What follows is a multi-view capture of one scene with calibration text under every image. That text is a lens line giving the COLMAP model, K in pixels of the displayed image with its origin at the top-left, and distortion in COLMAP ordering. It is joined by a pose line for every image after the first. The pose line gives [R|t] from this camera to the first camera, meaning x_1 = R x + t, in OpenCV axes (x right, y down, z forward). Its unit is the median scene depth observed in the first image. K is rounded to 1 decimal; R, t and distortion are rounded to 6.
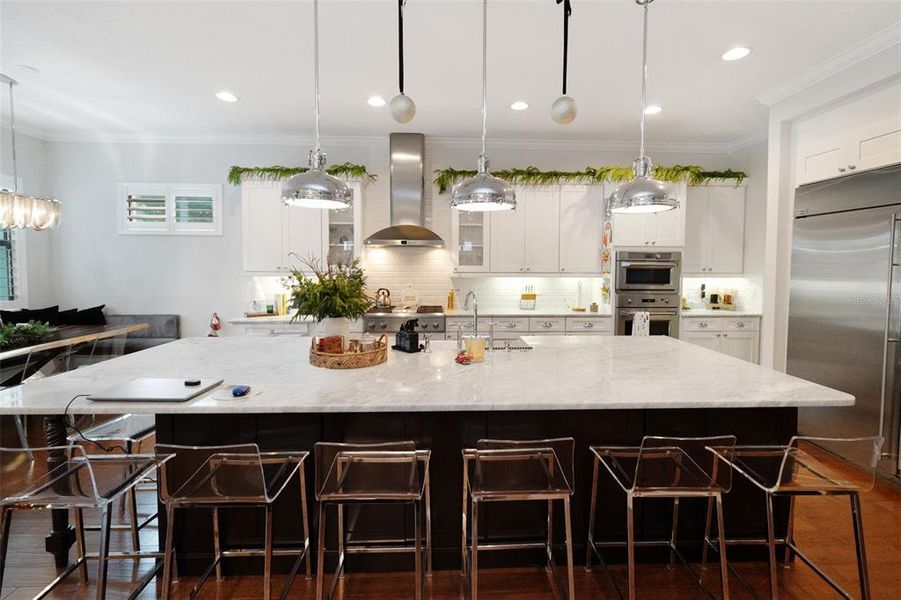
lens RADIAL K [[416.8, 0, 453.2], [0, 416.8, 286.0], [0, 0, 1]] dist [0.002842, 0.001486]
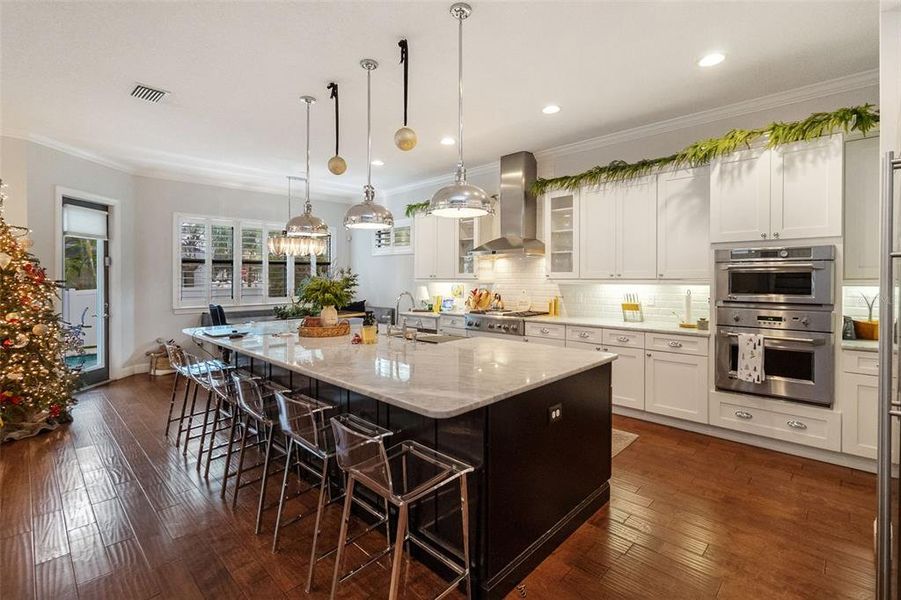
lens RADIAL K [[416.8, 0, 456.2], [0, 416.8, 273.3], [0, 0, 1]] dist [0.002842, 0.001486]
pose [[0.689323, -0.012955, -0.724338, 0.587957], [-0.026885, 0.998694, -0.043447, 0.003840], [0.723955, 0.049423, 0.688075, 0.141176]]
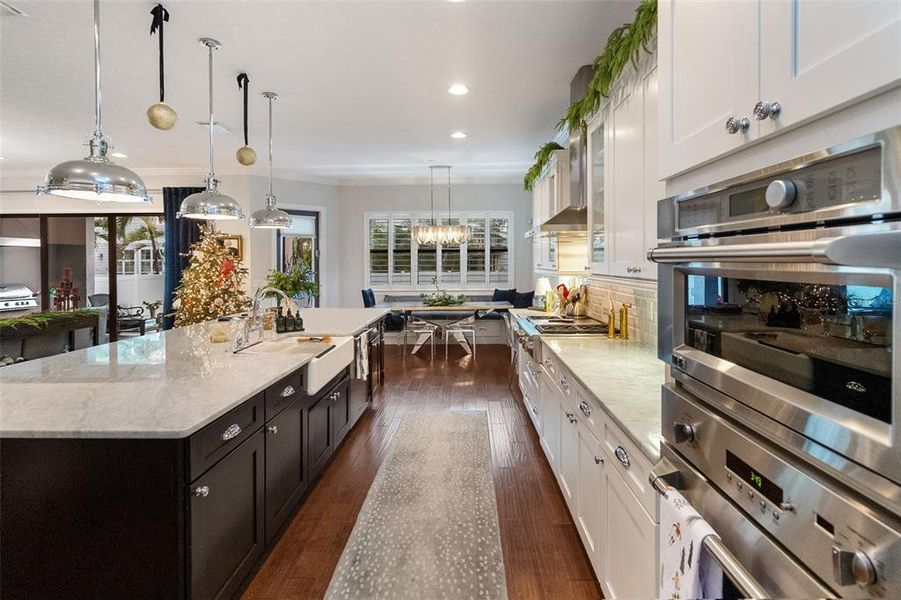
lens RADIAL K [[416.8, 0, 463.9], [0, 416.8, 277.5], [0, 0, 1]] dist [0.002842, 0.001486]
pose [[-0.043562, 0.033370, -0.998493, 0.620697], [-0.038732, 0.998634, 0.035065, -0.039327], [0.998300, 0.040202, -0.042210, 0.848209]]
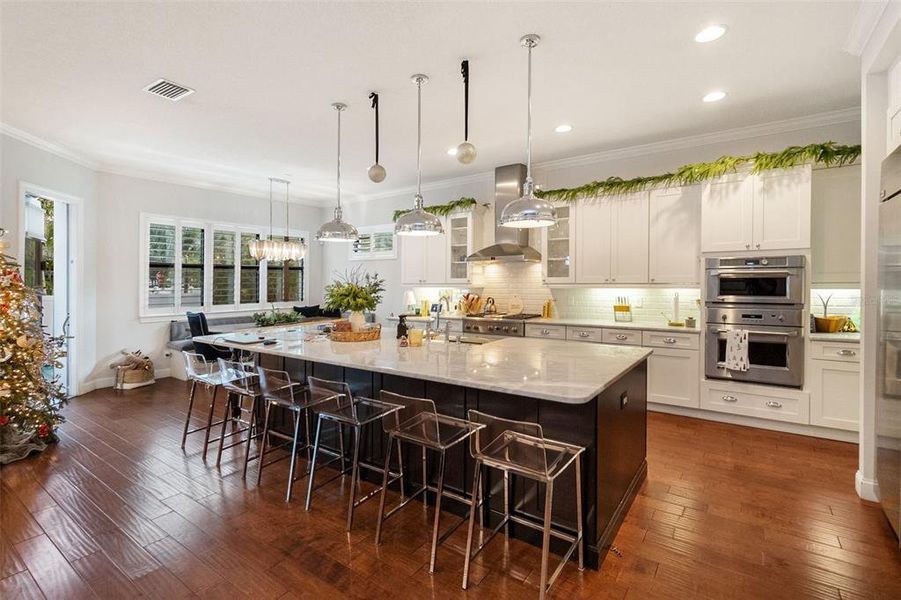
lens RADIAL K [[416.8, 0, 454.8], [0, 416.8, 281.9], [0, 0, 1]] dist [0.002842, 0.001486]
pose [[0.795247, -0.007679, -0.606237, 0.481838], [-0.019880, 0.999052, -0.038733, 0.009679], [0.605960, 0.042854, 0.794340, -0.007039]]
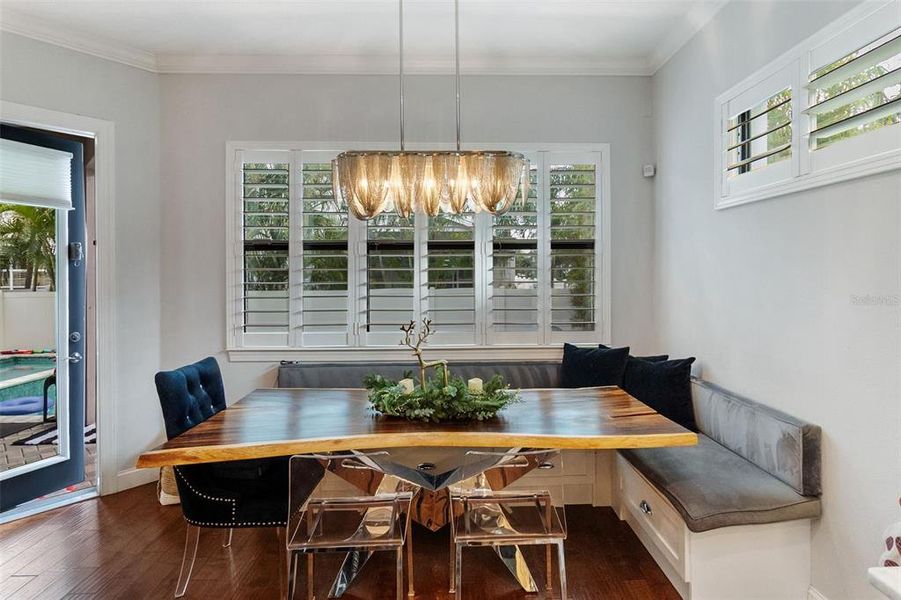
lens RADIAL K [[461.5, 0, 453.4], [0, 461.5, 274.3], [0, 0, 1]] dist [0.012743, 0.000593]
pose [[-0.026018, 0.002596, -0.999658, -0.295323], [-0.044462, 0.999004, 0.003751, -0.043571], [0.998672, 0.044544, -0.025877, 0.746574]]
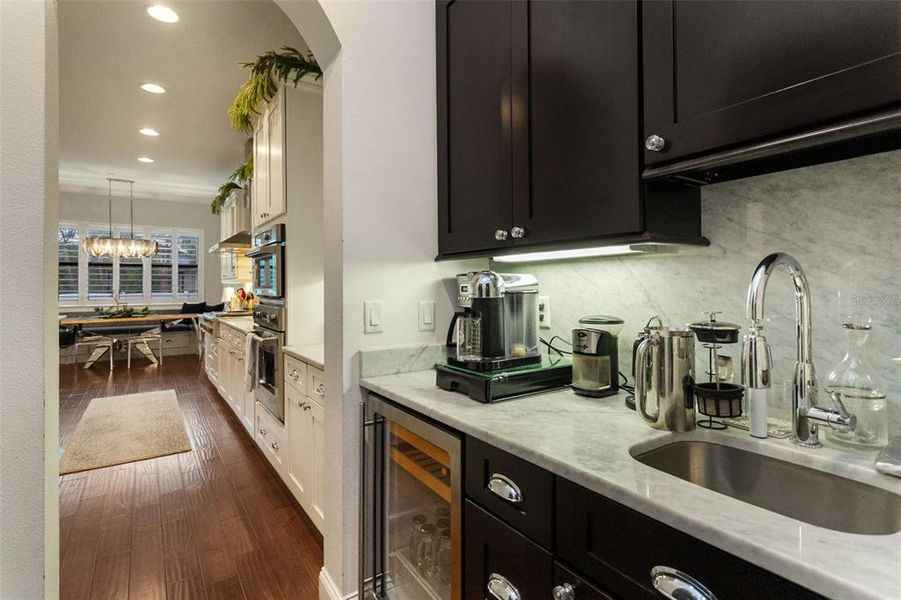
lens RADIAL K [[442.3, 0, 444.6], [0, 442.3, 287.5], [0, 0, 1]] dist [-0.004094, -0.000212]
pose [[0.532830, -0.003095, -0.846216, 1.049877], [-0.033193, 0.999147, -0.024555, 0.002356], [0.845571, 0.041172, 0.532273, 0.841423]]
